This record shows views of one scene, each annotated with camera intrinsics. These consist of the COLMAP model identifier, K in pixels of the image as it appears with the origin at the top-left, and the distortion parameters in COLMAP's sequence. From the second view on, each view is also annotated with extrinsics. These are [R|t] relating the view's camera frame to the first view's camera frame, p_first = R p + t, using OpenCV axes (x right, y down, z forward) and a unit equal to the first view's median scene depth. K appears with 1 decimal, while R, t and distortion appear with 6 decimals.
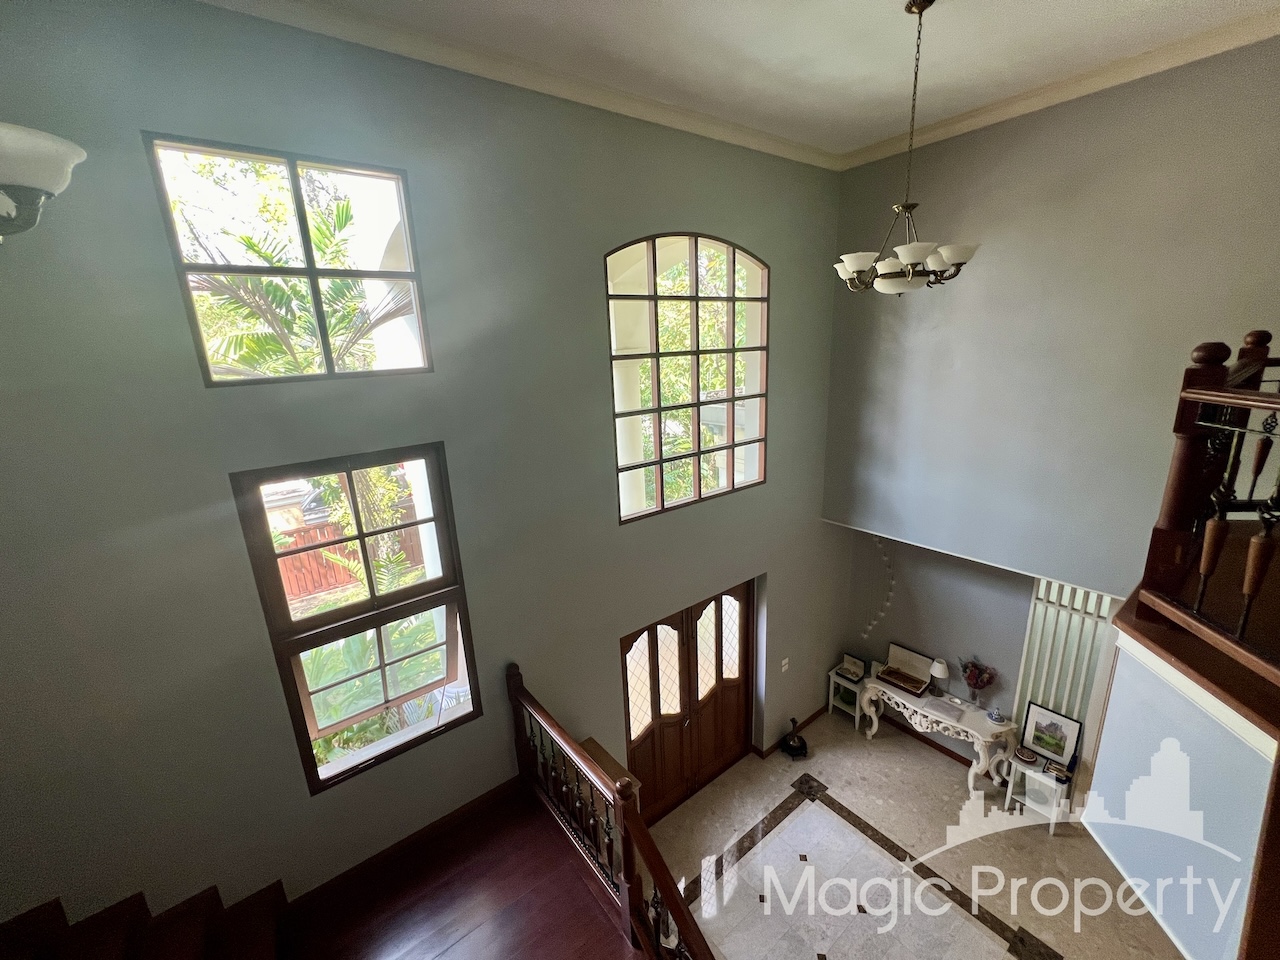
lens RADIAL K [[511.6, 0, 634.9], [0, 511.6, 474.0], [0, 0, 1]] dist [-0.001074, 0.000509]
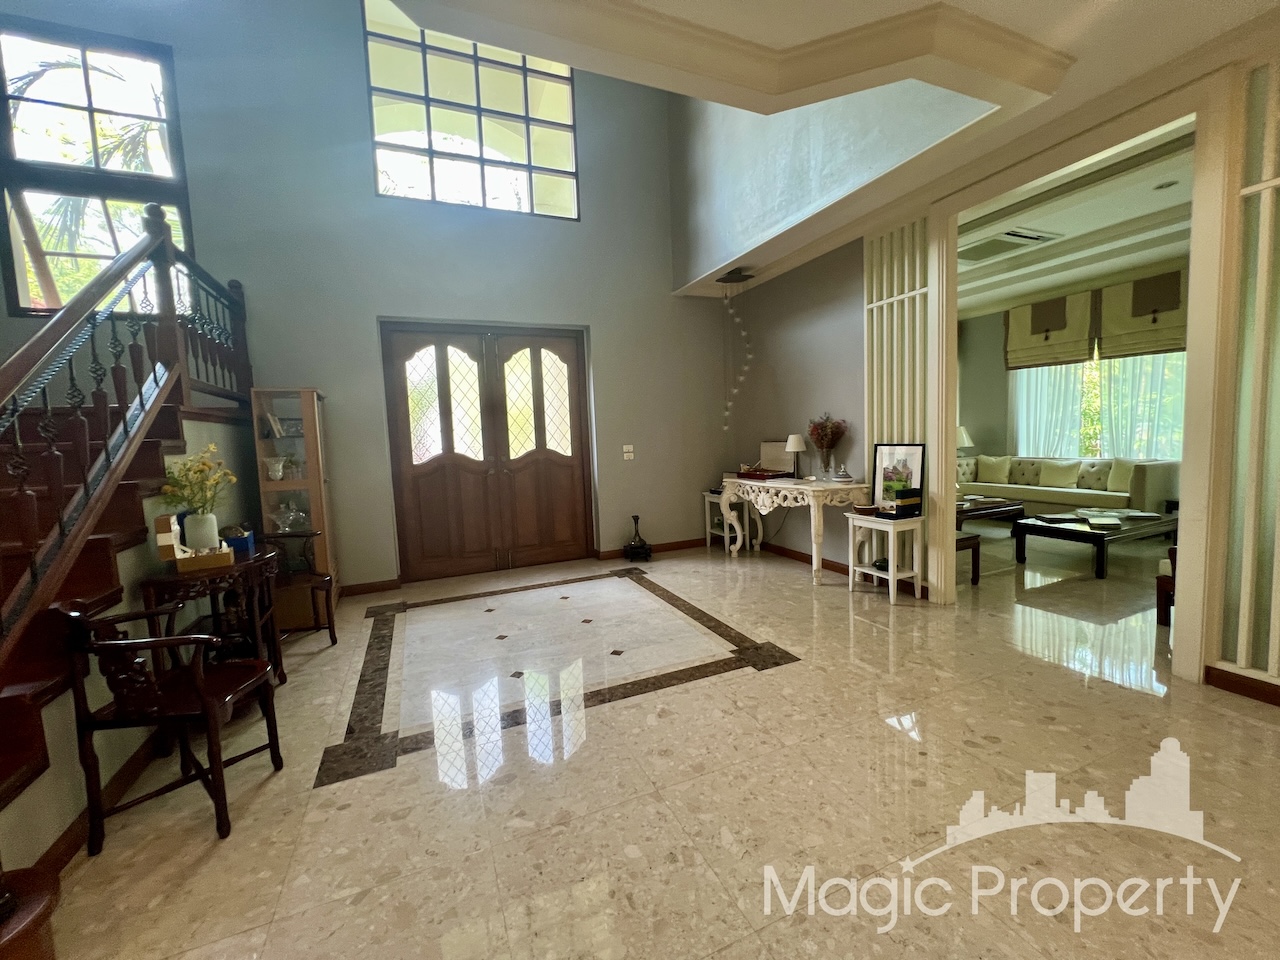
lens RADIAL K [[511.6, 0, 634.4], [0, 511.6, 476.6], [0, 0, 1]] dist [-0.001074, 0.000509]
pose [[0.969310, 0.026564, -0.244402, 0.573303], [-0.064924, 0.986511, -0.150269, 0.600534], [0.237114, 0.161525, 0.957960, 0.164689]]
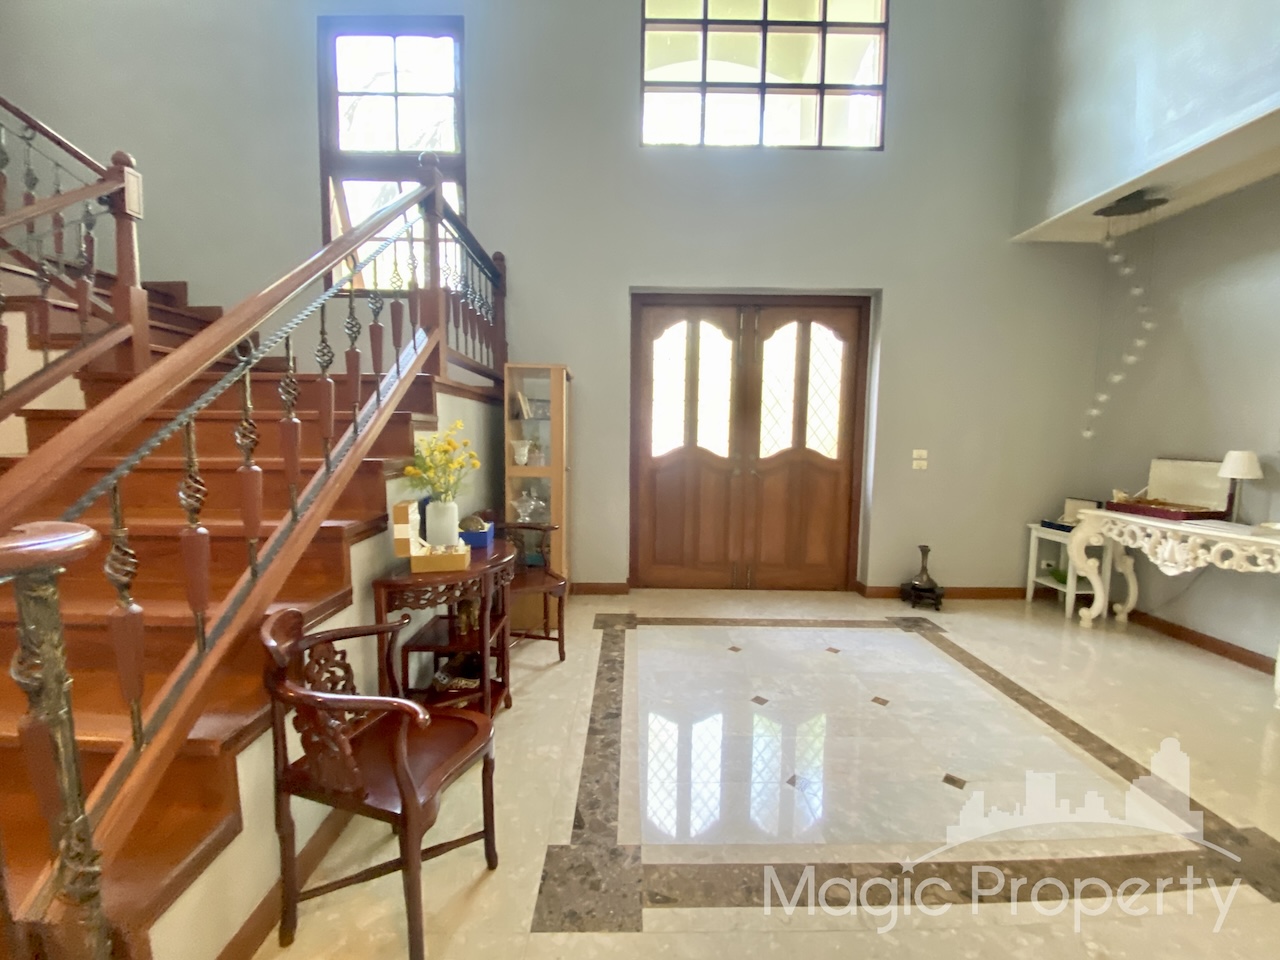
lens RADIAL K [[515.6, 0, 640.9], [0, 515.6, 478.2], [0, 0, 1]] dist [0.016811, -0.017041]
pose [[0.802680, 0.106627, -0.586801, 0.438242], [-0.195508, 0.976565, -0.089983, 0.578518], [0.563455, 0.186952, 0.804715, 0.280113]]
